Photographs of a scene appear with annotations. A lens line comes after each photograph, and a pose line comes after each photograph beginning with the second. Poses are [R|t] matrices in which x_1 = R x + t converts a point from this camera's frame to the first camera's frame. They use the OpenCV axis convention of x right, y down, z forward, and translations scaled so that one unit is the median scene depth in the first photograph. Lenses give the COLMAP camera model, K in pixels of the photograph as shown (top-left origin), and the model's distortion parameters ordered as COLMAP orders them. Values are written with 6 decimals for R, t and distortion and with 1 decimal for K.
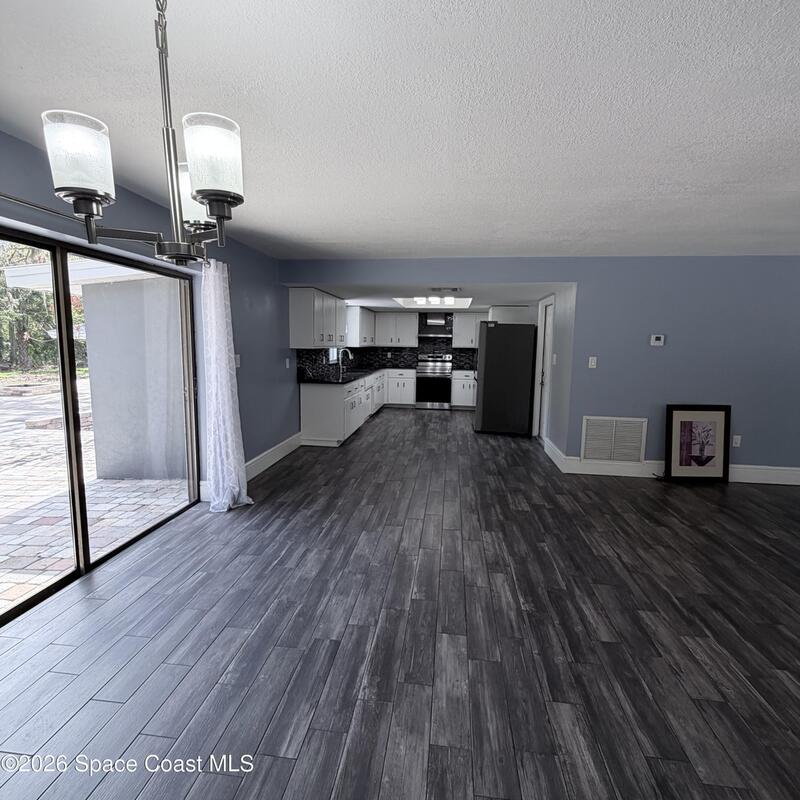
lens RADIAL K [[424.9, 0, 398.6], [0, 424.9, 393.9], [0, 0, 1]] dist [-0.000763, 0.000188]
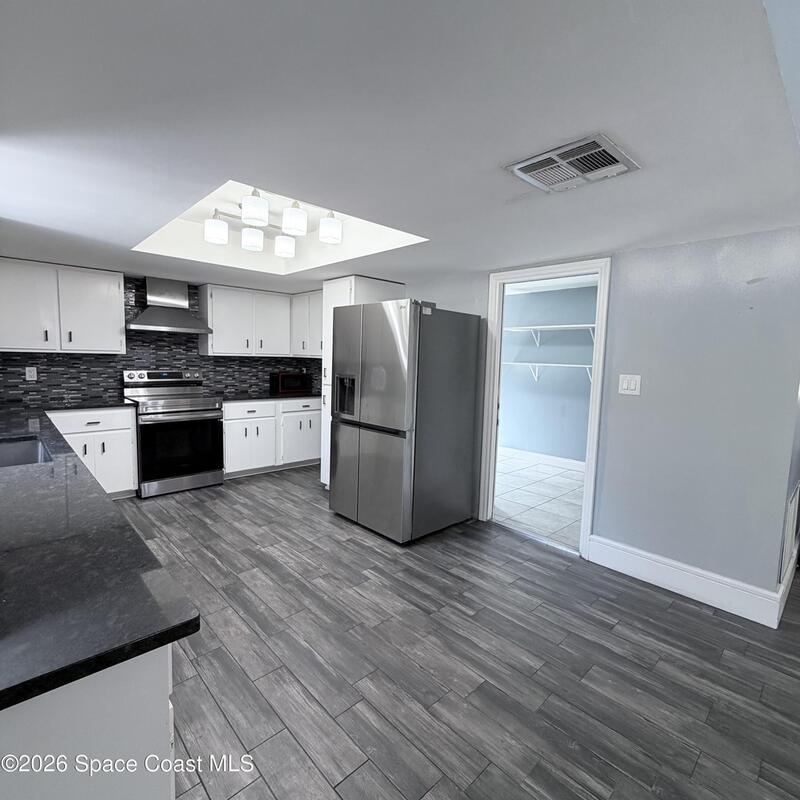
lens RADIAL K [[424.9, 0, 400.8], [0, 424.9, 394.8], [0, 0, 1]] dist [-0.000763, 0.000188]
pose [[0.629901, -0.066960, 0.773784, -0.188134], [0.073762, 0.996931, 0.026224, -0.097458], [-0.773165, 0.040558, 0.632907, 0.840124]]
